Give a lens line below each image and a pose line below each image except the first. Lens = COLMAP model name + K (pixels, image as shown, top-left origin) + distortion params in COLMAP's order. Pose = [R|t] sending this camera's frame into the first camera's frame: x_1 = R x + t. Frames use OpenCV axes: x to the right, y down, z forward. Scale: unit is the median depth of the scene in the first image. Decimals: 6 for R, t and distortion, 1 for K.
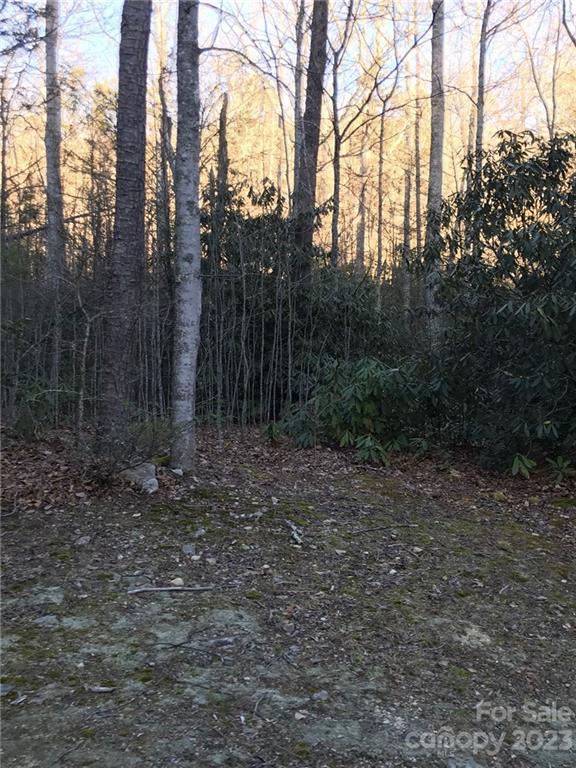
lens RADIAL K [[860.0, 0, 282.3], [0, 860.0, 382.2], [0, 0, 1]] dist [0.026772, 0.000000]
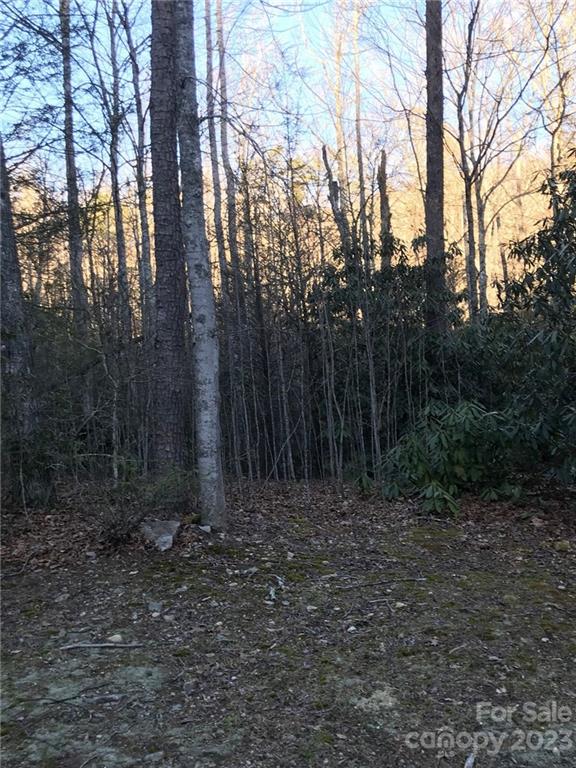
lens RADIAL K [[860.0, 0, 284.3], [0, 860.0, 381.0], [0, 0, 1]] dist [0.026772, 0.000000]
pose [[0.959811, -0.075927, -0.270181, 0.256061], [0.057612, 0.995511, -0.075095, 0.012691], [0.274670, 0.056511, 0.959876, 0.044289]]
